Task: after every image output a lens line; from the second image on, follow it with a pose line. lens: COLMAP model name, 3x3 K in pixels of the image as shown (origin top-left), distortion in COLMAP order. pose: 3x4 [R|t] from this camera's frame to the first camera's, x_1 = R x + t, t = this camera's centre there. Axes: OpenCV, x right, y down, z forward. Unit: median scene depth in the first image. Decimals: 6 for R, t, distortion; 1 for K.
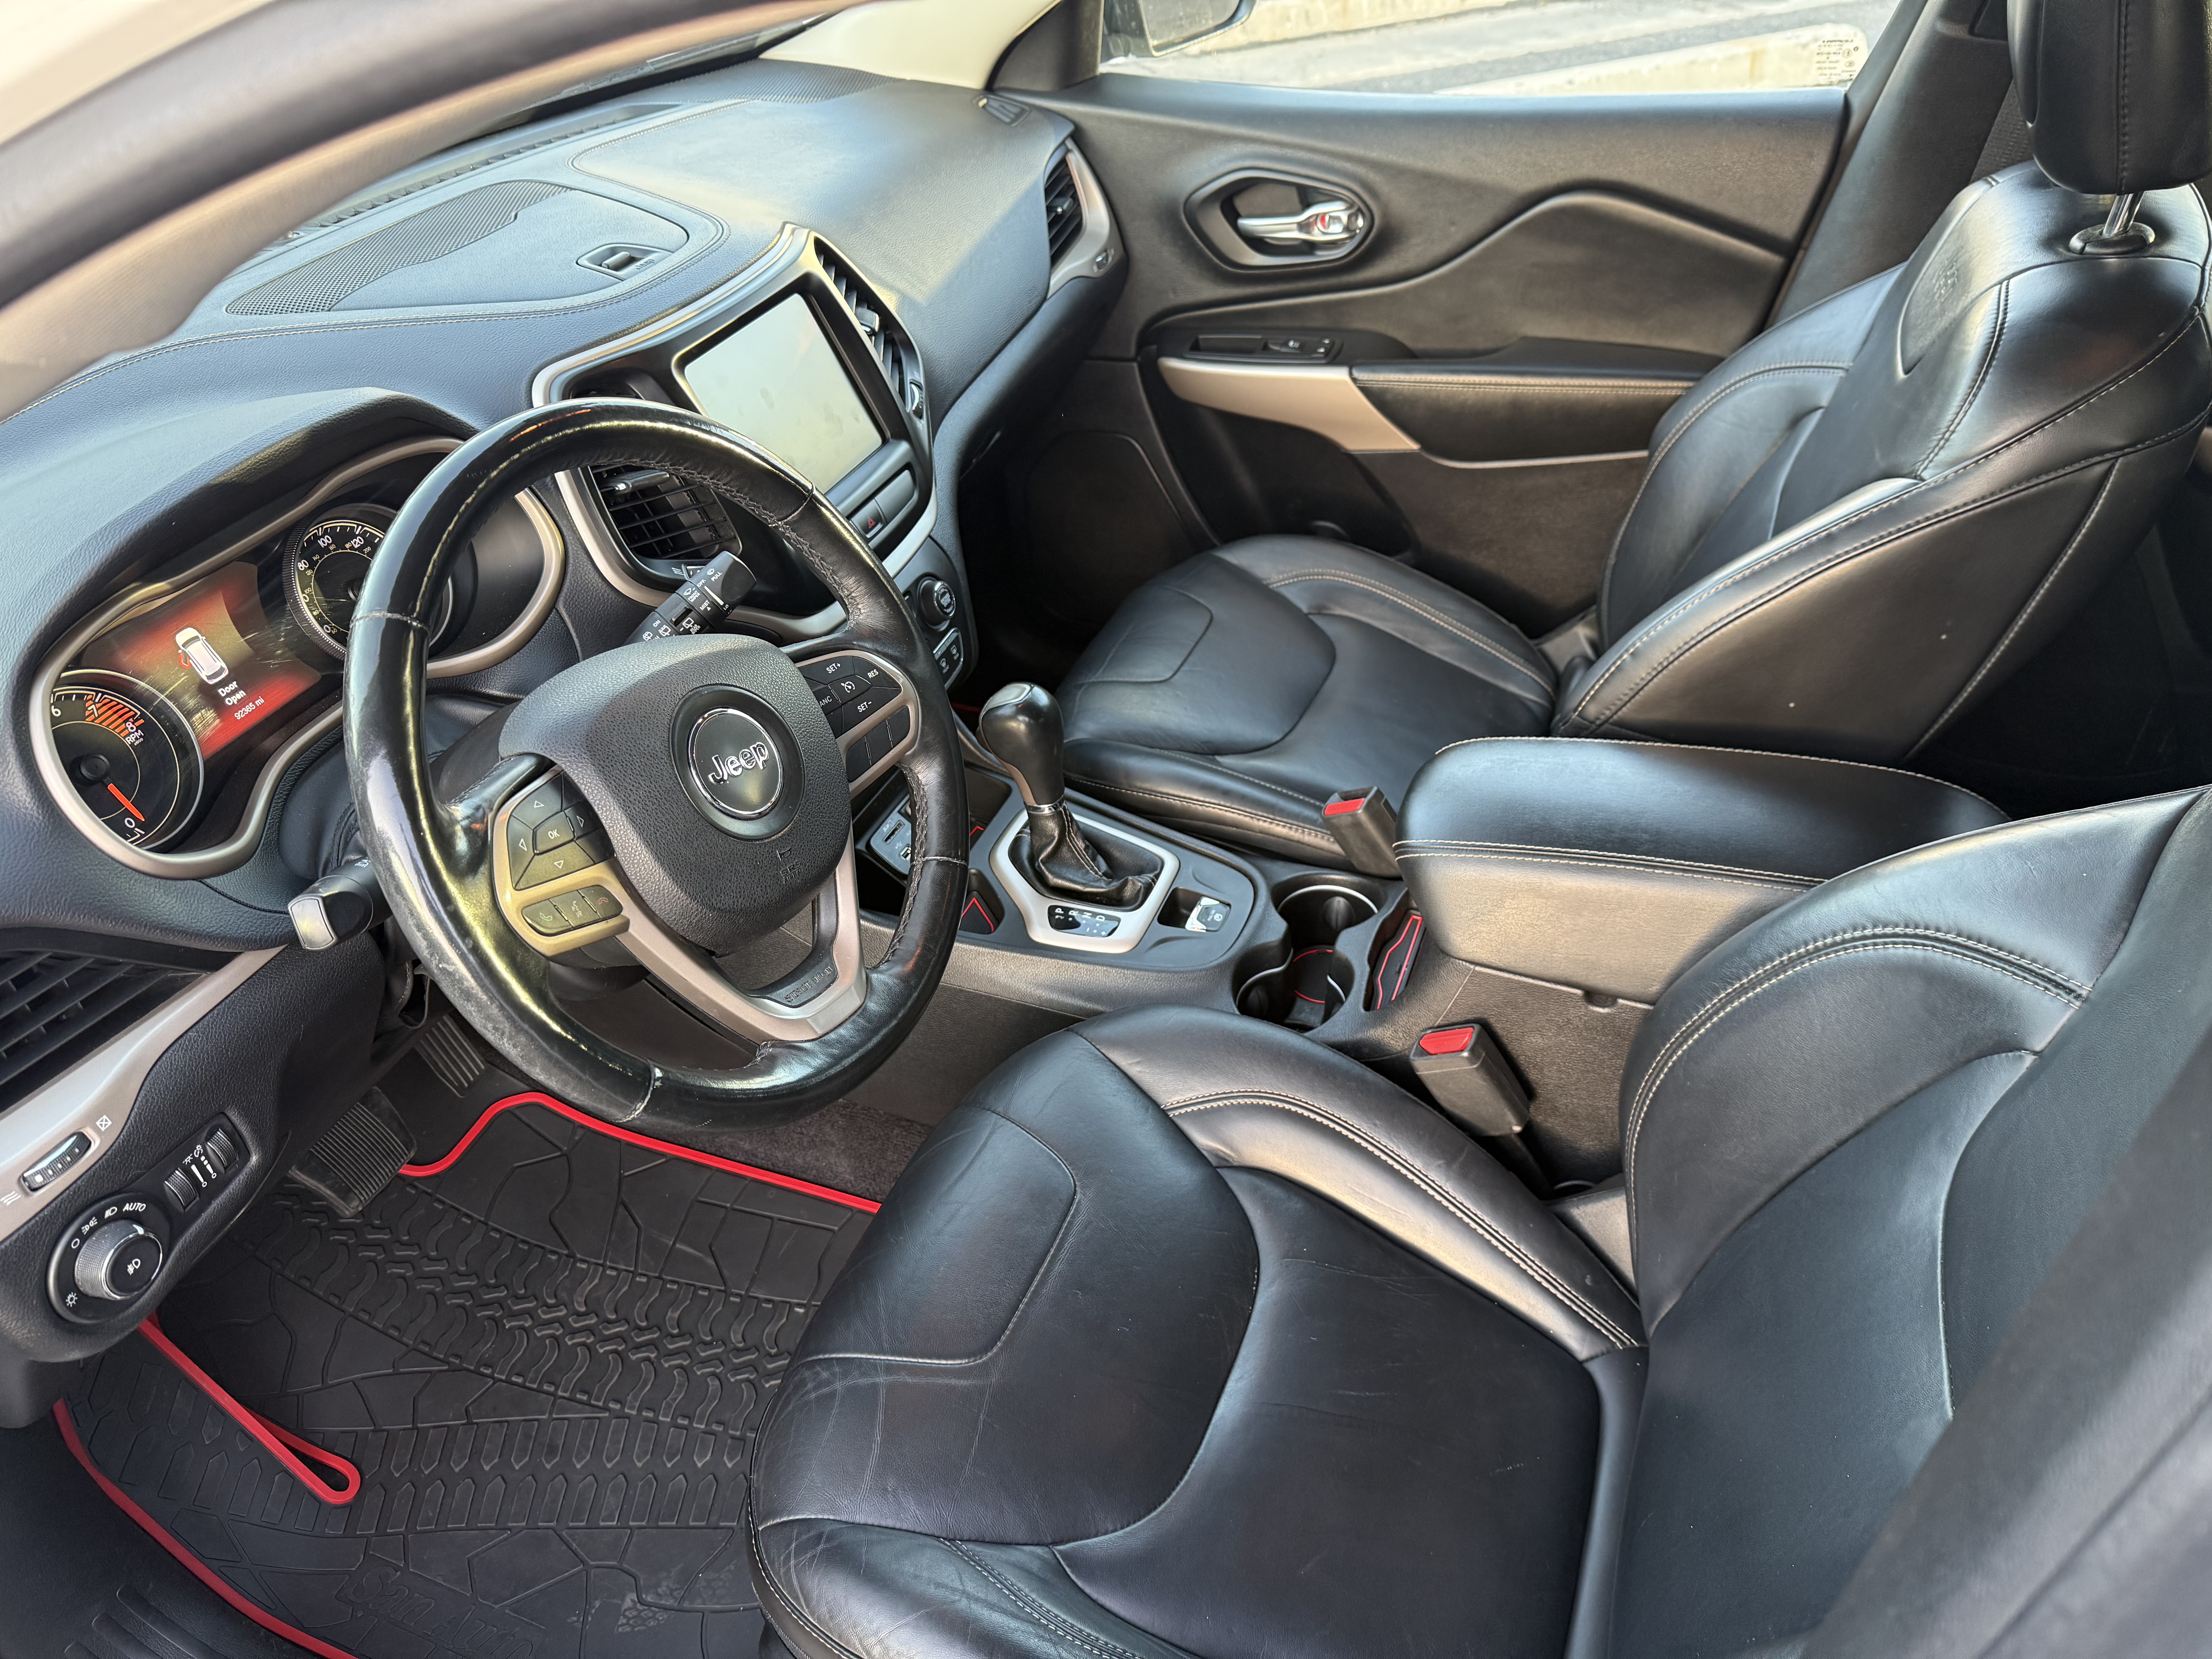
lens RADIAL K [[1533.0, 0, 1106.0], [0, 1533.0, 829.5], [0, 0, 1]] dist [0.059390, -0.000986]
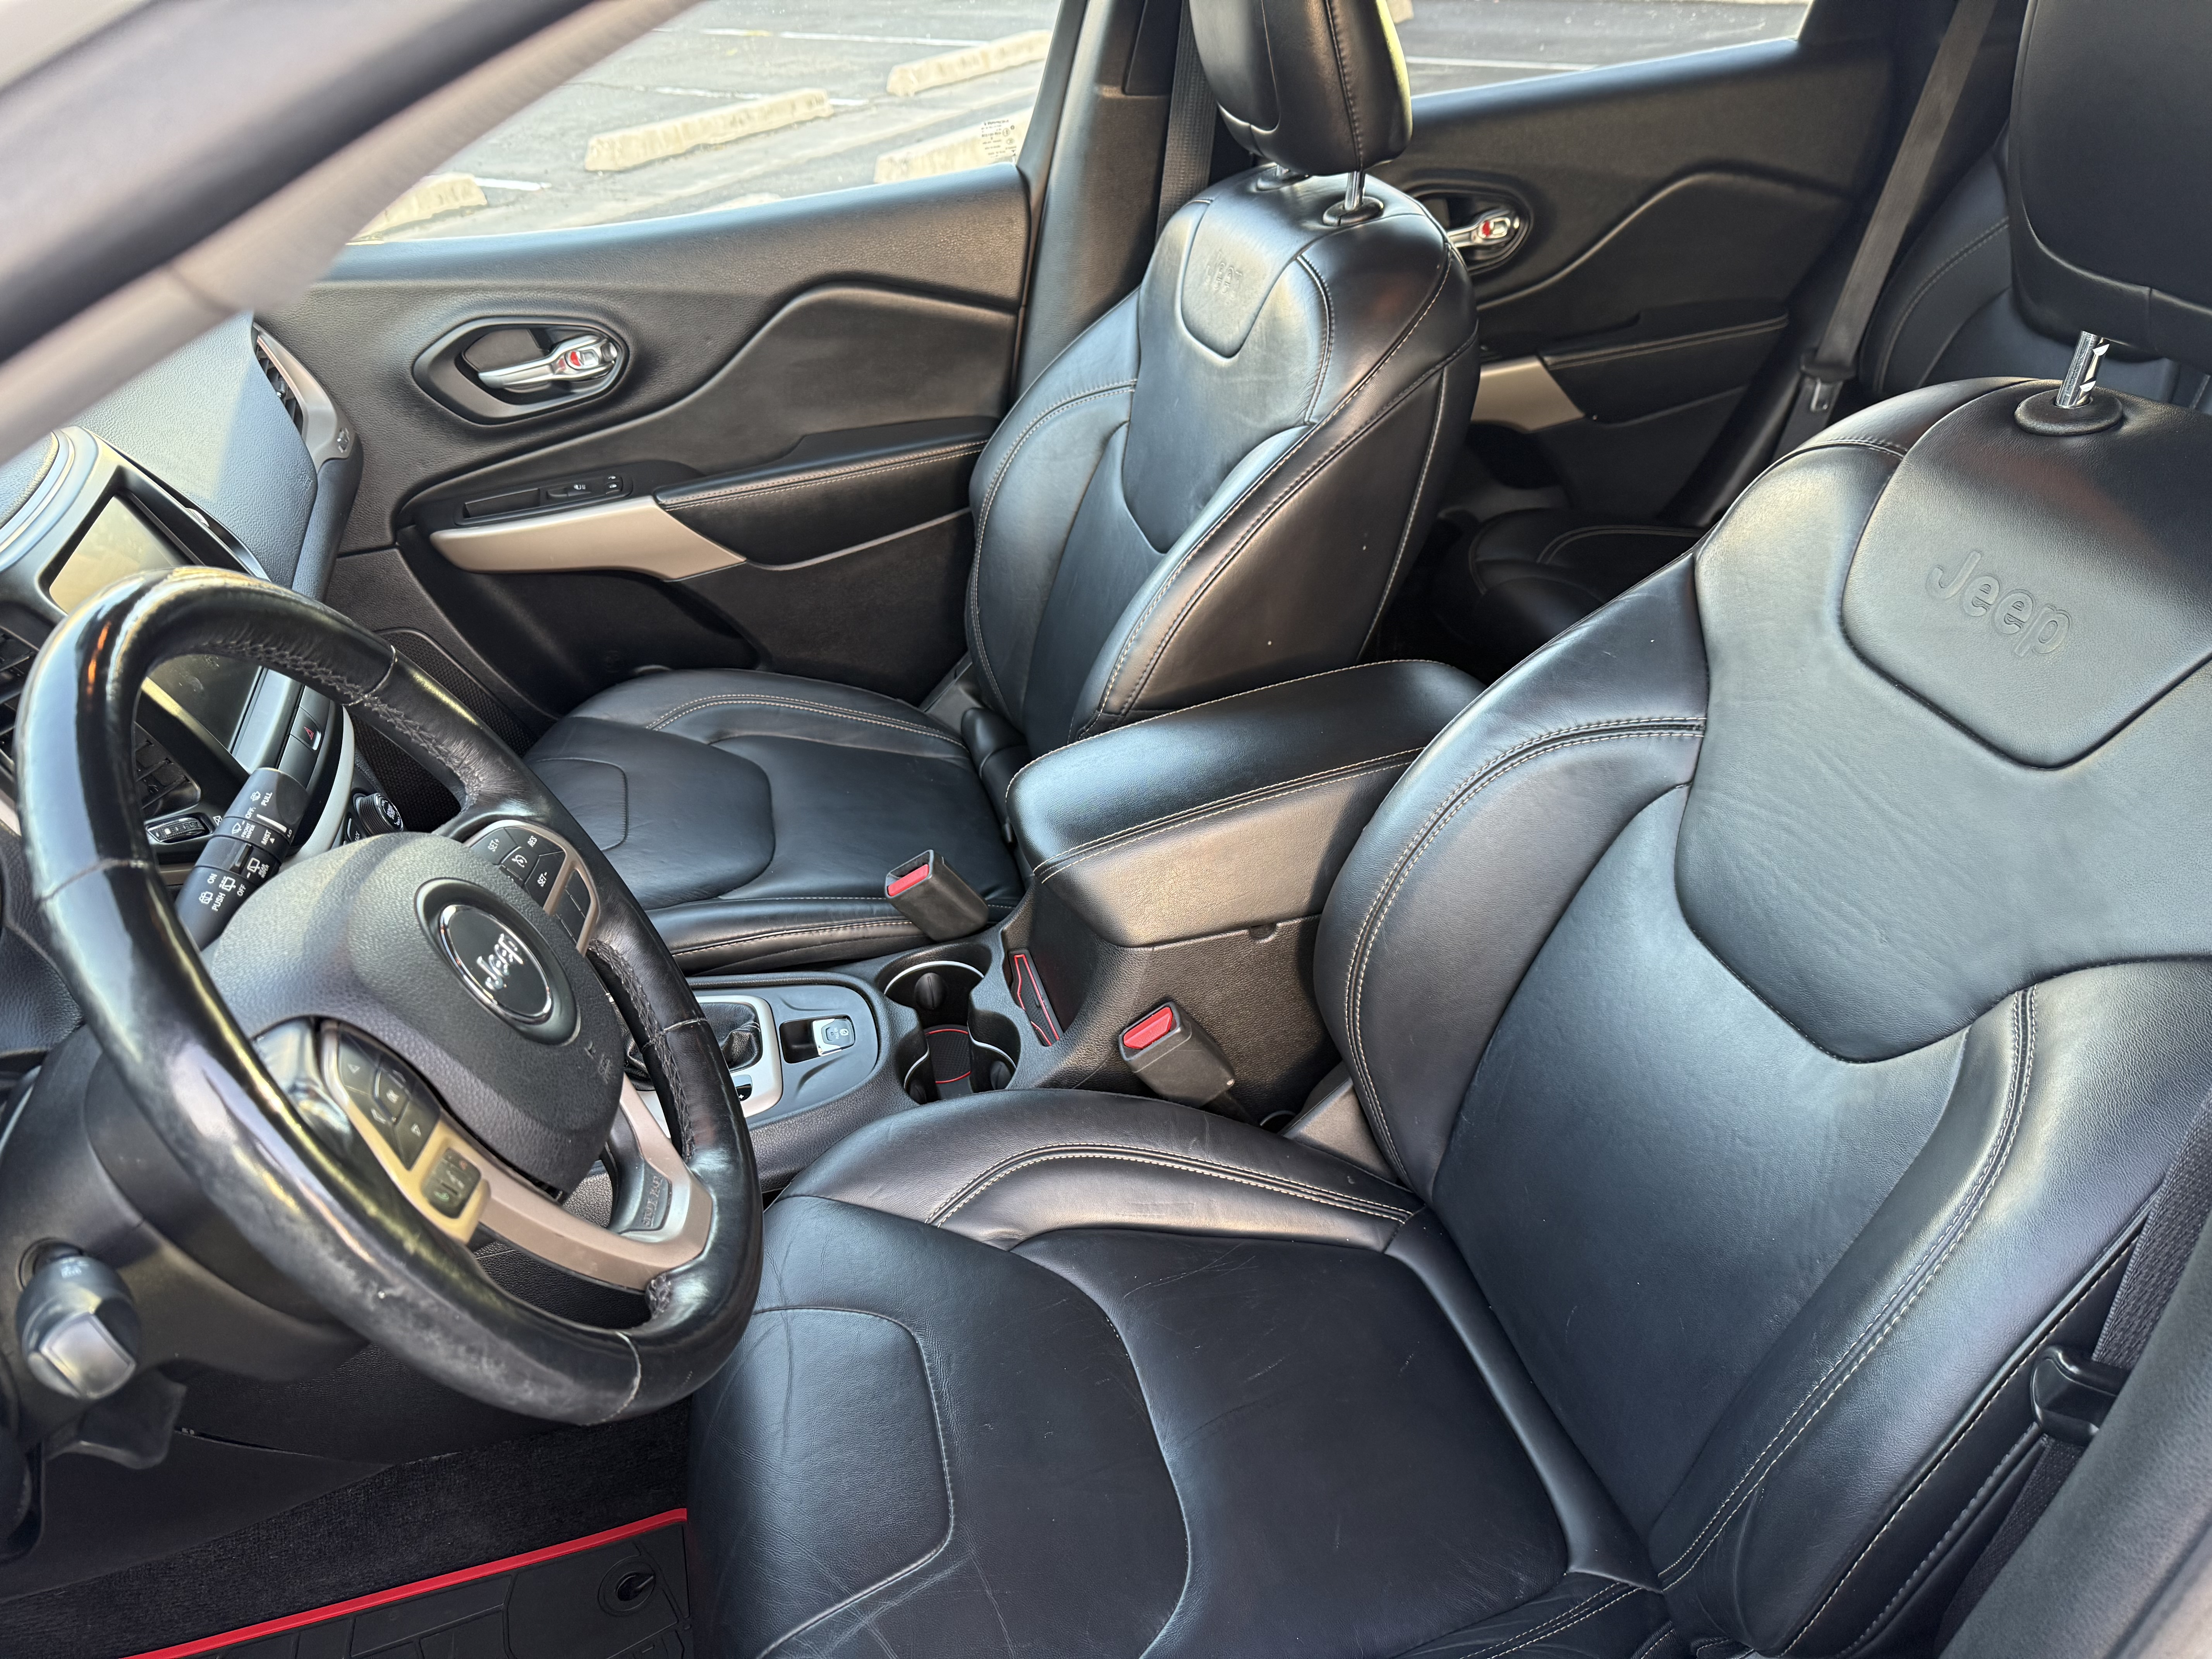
lens RADIAL K [[1528.2, 0, 1109.3], [0, 1528.2, 844.4], [0, 0, 1]] dist [0.139160, -0.309385]
pose [[0.796967, -0.320861, 0.511753, -0.192212], [0.372684, 0.927957, 0.001422, 0.008238], [-0.475341, 0.189589, 0.859131, 0.080056]]
